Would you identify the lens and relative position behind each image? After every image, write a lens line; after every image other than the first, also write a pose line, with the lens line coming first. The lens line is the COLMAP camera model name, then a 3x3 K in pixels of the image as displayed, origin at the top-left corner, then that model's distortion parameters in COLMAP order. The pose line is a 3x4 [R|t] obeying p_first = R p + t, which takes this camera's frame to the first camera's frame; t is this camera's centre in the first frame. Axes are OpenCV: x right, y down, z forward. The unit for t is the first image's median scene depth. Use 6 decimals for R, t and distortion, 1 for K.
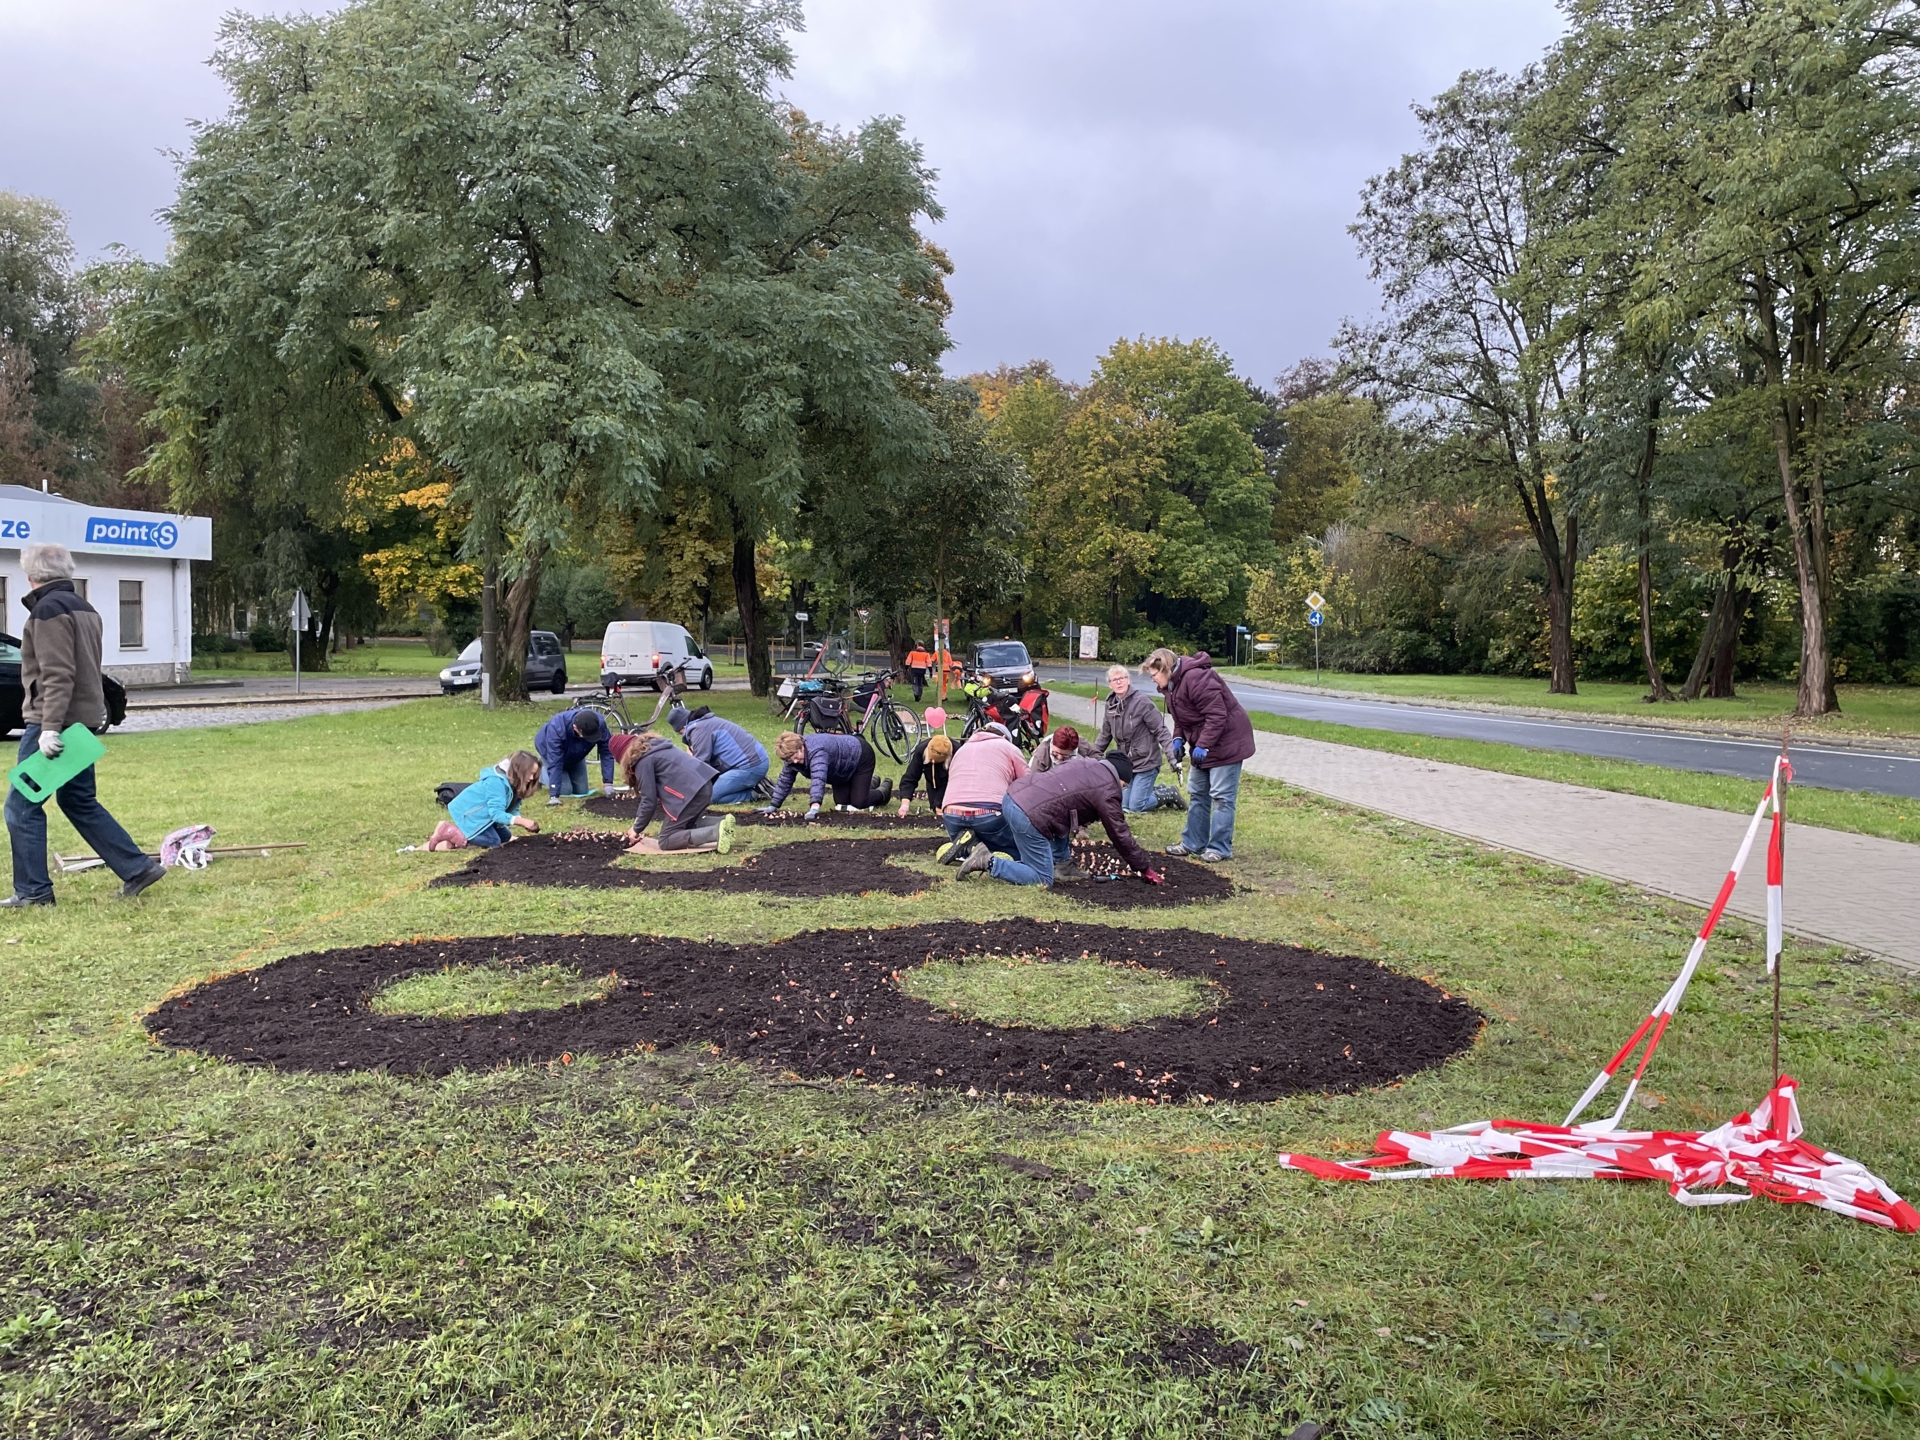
lens RADIAL K [[1452.6, 0, 966.5], [0, 1452.6, 696.6], [0, 0, 1]] dist [0.116640, -0.147551]
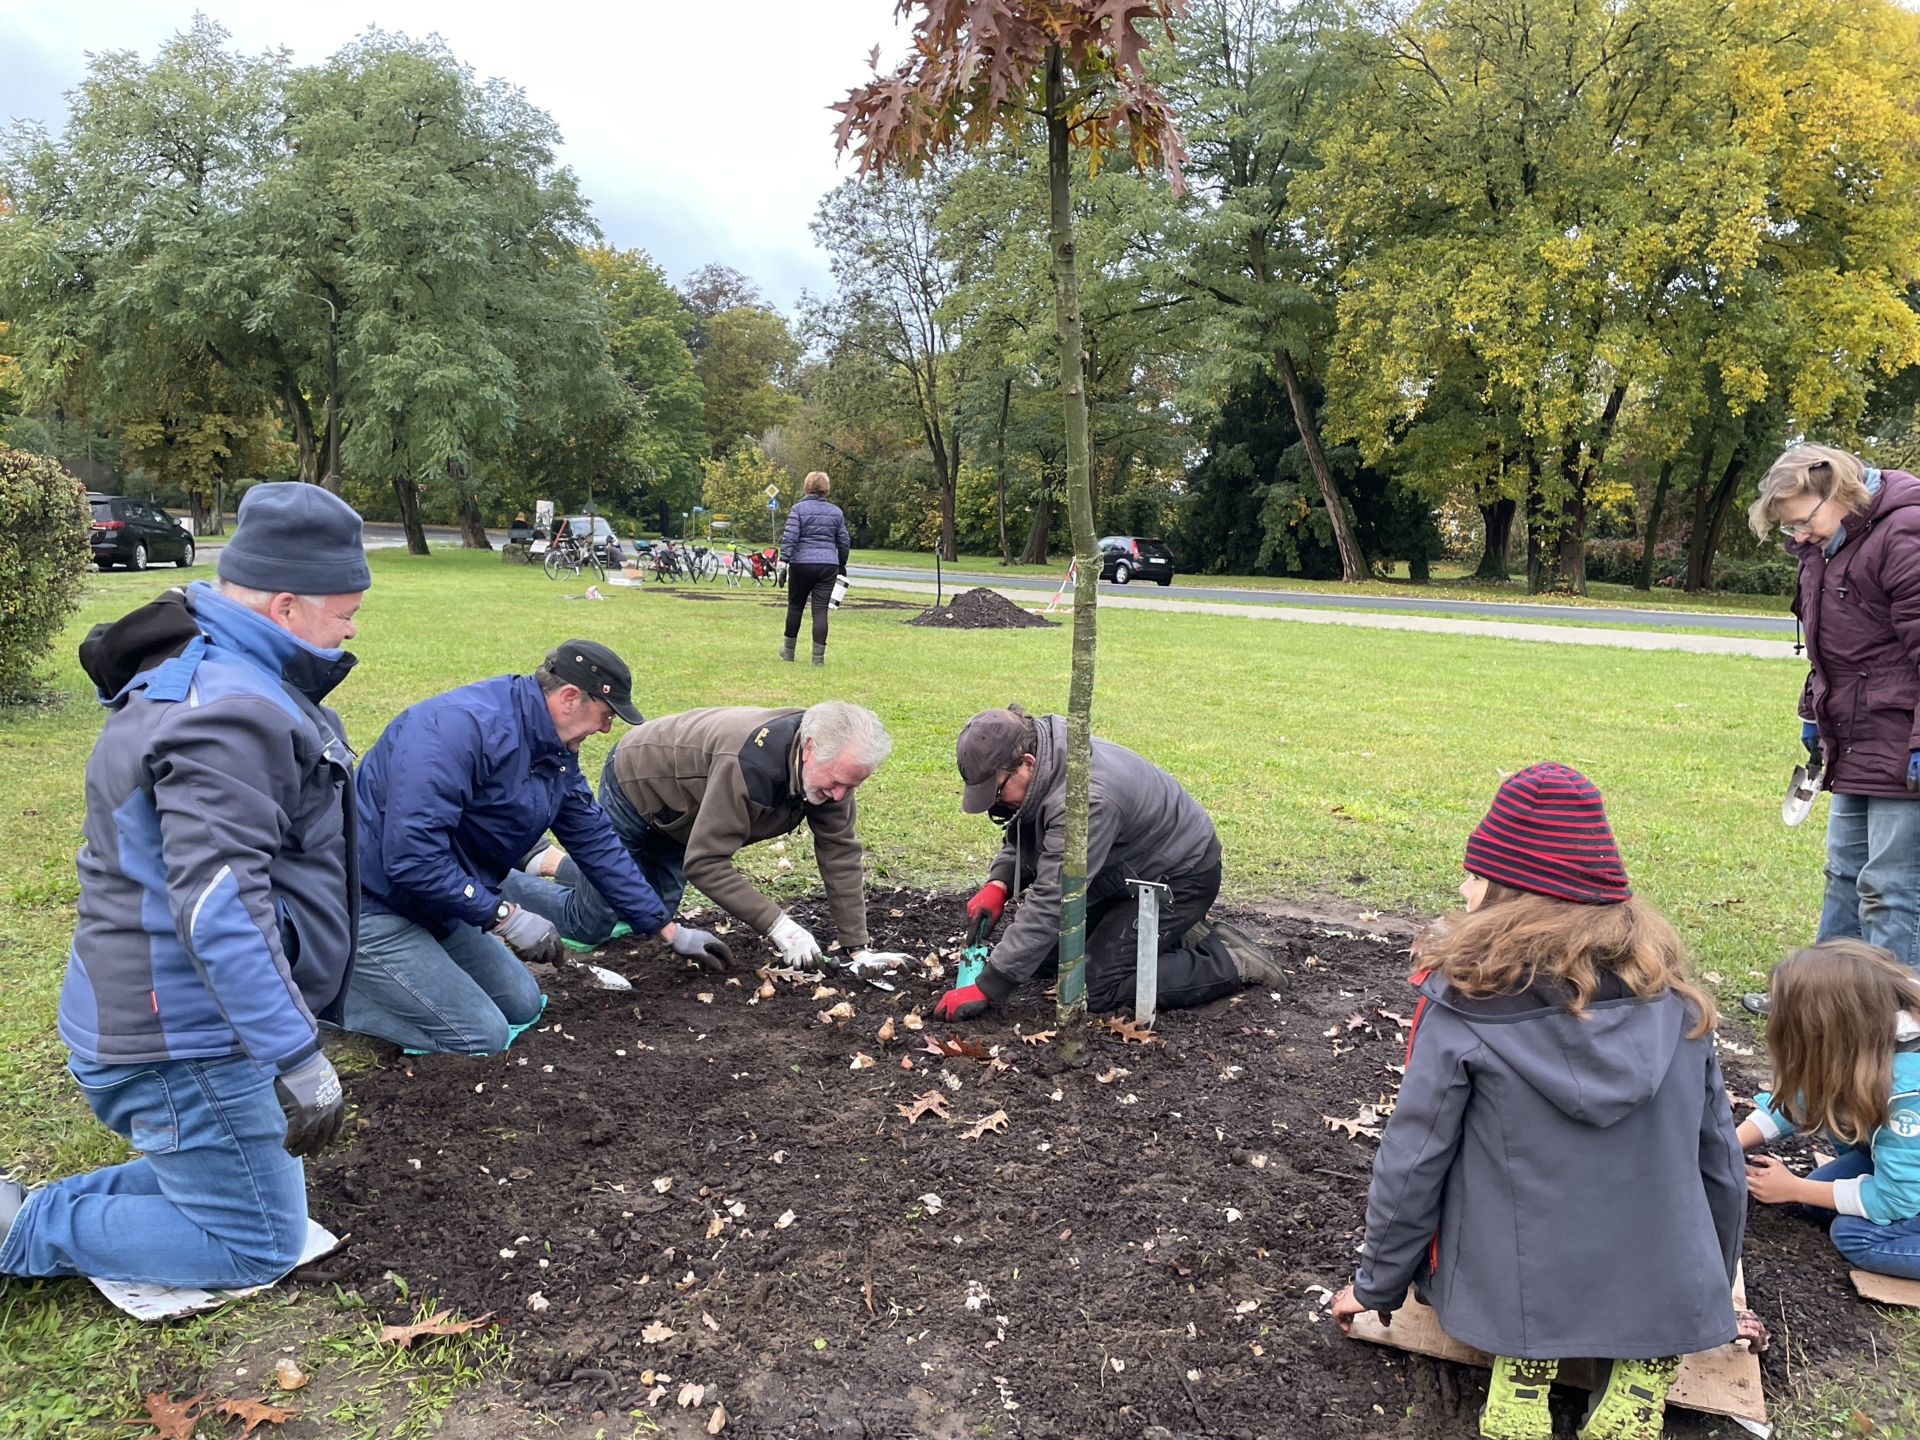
lens RADIAL K [[1452.6, 0, 966.5], [0, 1452.6, 696.6], [0, 0, 1]] dist [0.116640, -0.147551]
pose [[0.908132, -0.030183, 0.417595, -0.158149], [-0.005450, 0.996461, 0.083874, 0.008202], [-0.418649, -0.078444, 0.904754, -0.281039]]
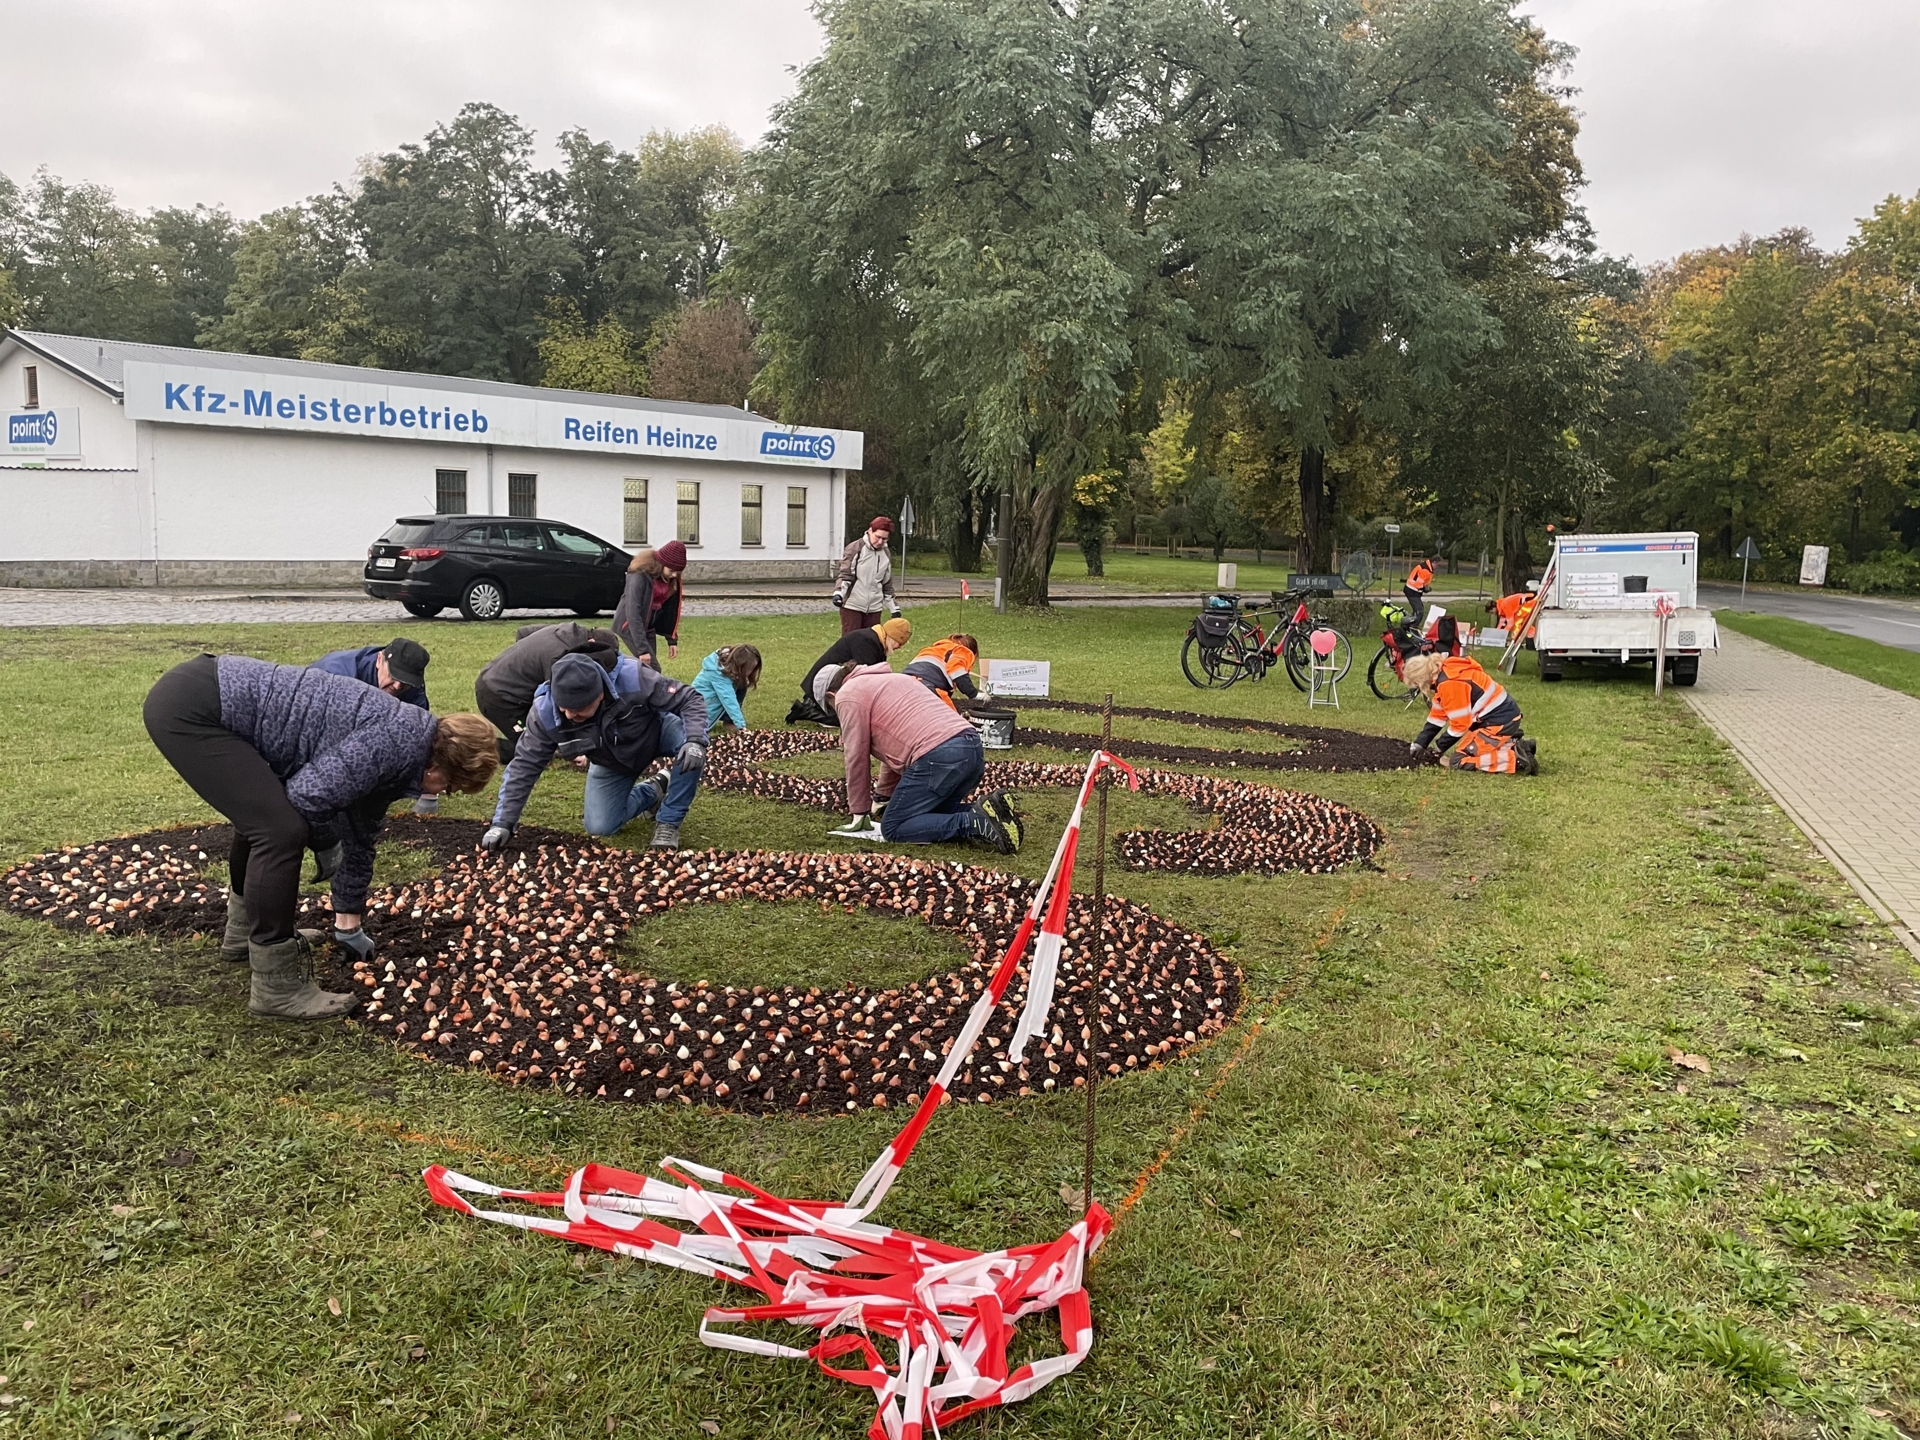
lens RADIAL K [[1452.6, 0, 966.5], [0, 1452.6, 696.6], [0, 0, 1]] dist [0.116640, -0.147551]
pose [[0.894016, 0.072301, -0.442163, 0.050444], [-0.045193, 0.996412, 0.071554, -0.001941], [0.445750, -0.043988, 0.894076, 0.023692]]
